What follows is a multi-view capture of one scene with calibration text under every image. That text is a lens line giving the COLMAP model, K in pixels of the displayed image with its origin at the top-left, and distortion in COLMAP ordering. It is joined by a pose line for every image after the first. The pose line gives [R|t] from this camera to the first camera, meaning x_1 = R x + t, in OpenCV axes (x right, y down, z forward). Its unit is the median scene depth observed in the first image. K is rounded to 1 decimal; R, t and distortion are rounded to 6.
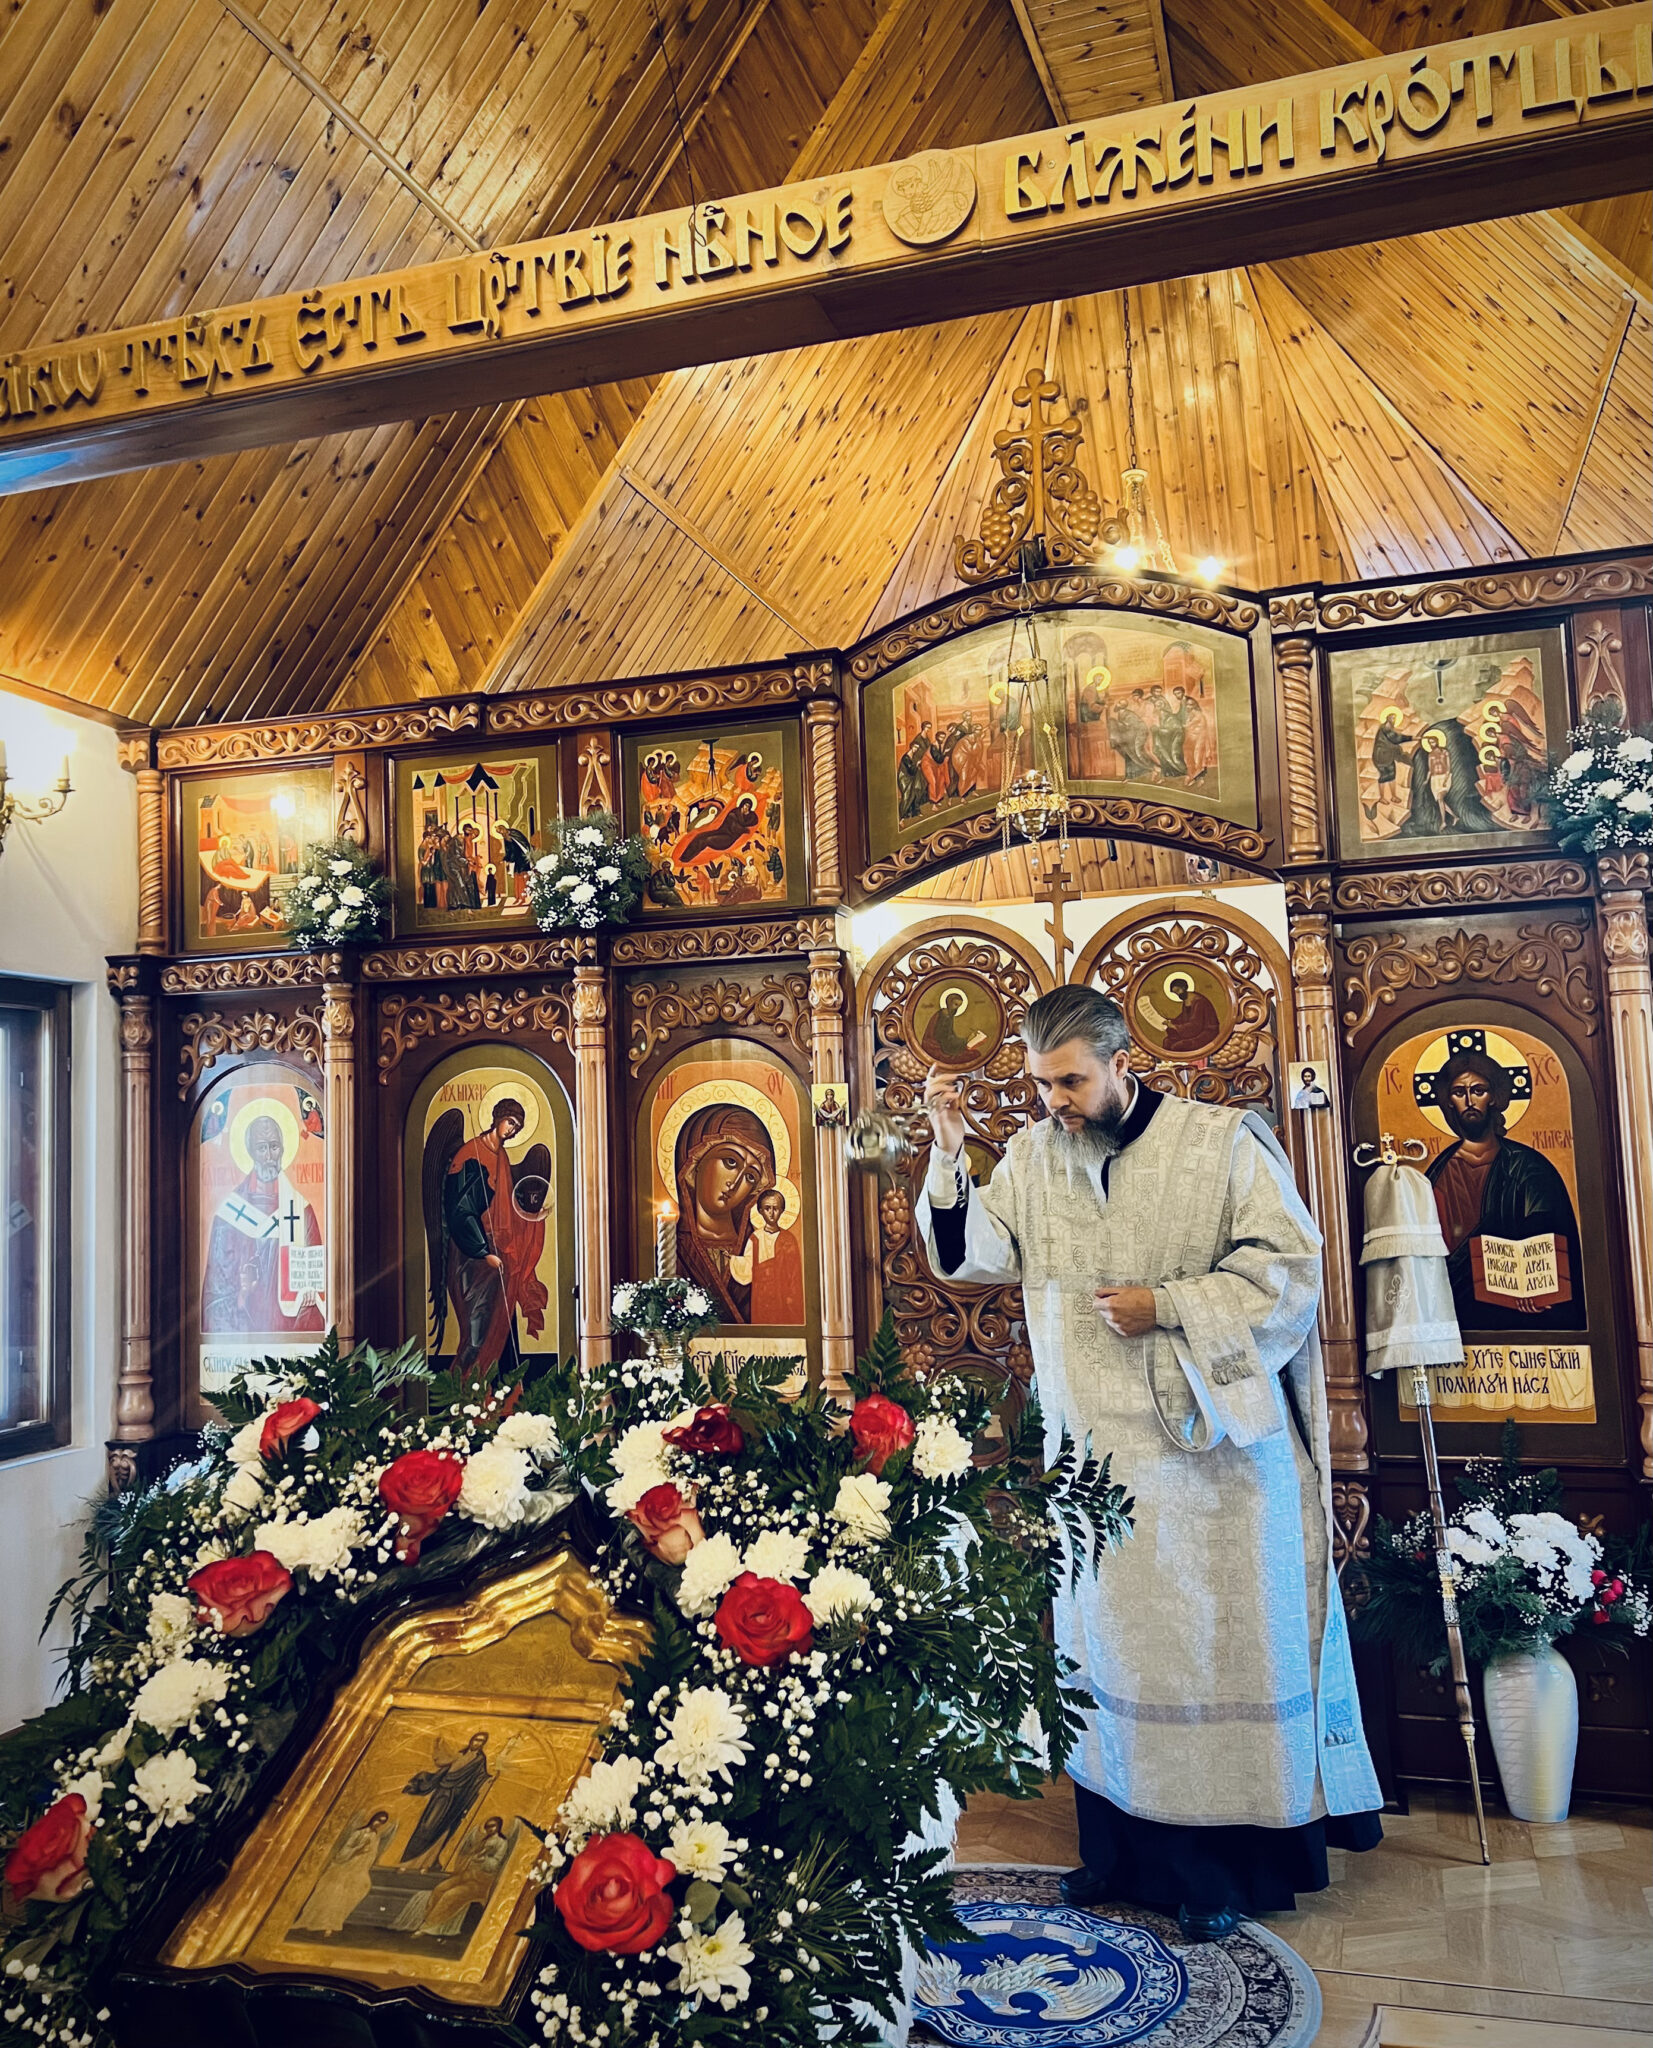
lens RADIAL K [[1761.6, 0, 768.0], [0, 1761.6, 995.1], [0, 0, 1]] dist [0.153423, -0.390295]
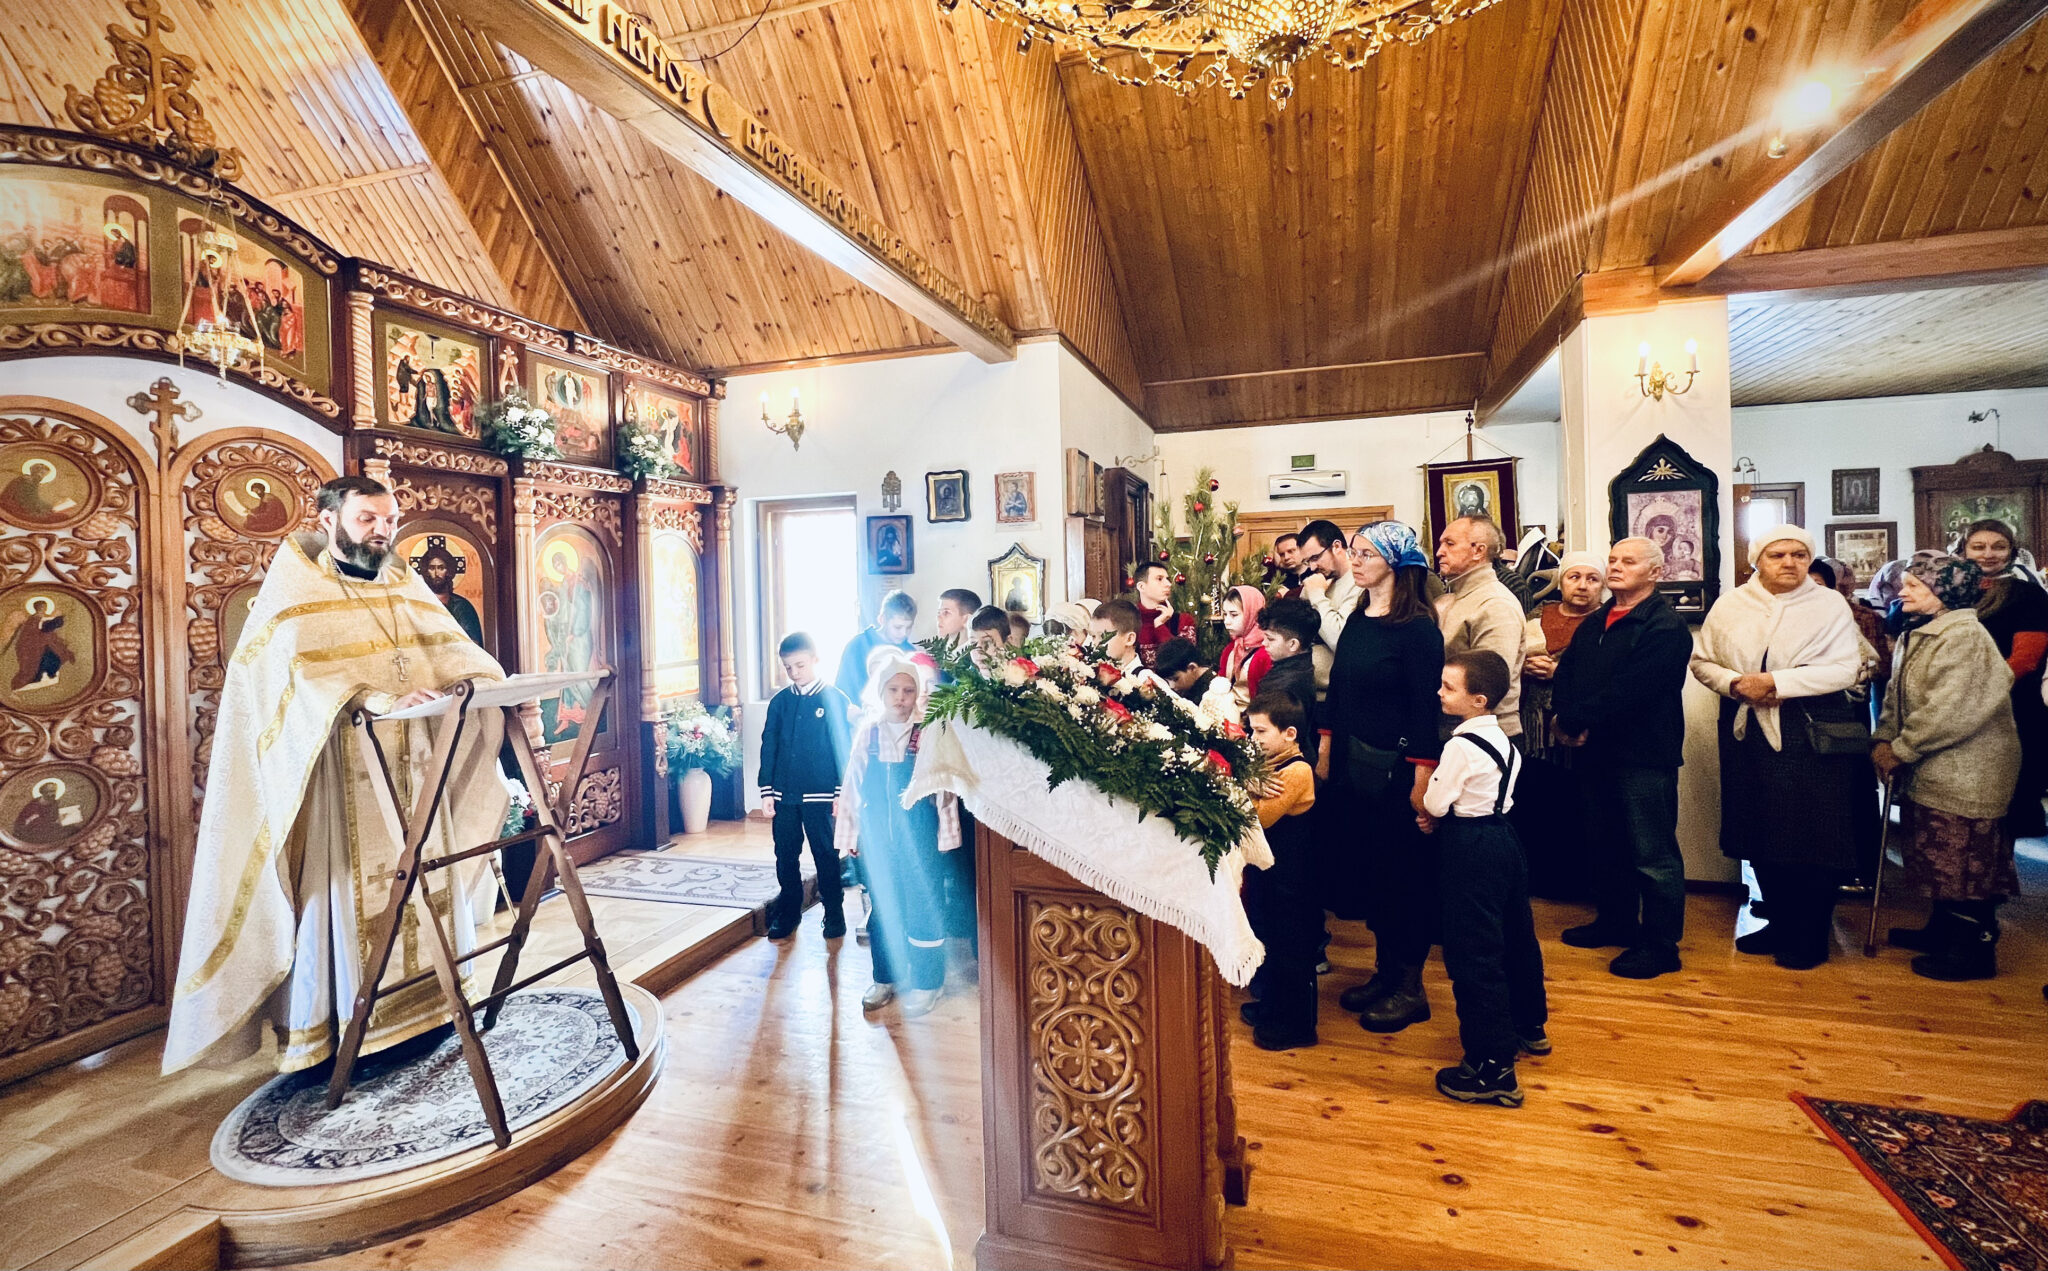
lens RADIAL K [[847.4, 0, 1060.0], [0, 847.4, 595.7], [0, 0, 1]] dist [-0.000781, 0.000018]
pose [[-0.022497, 0.024906, 0.999437, -0.477642], [-0.064856, 0.997548, -0.026319, 0.058750], [-0.997641, -0.065411, -0.020826, 0.328543]]
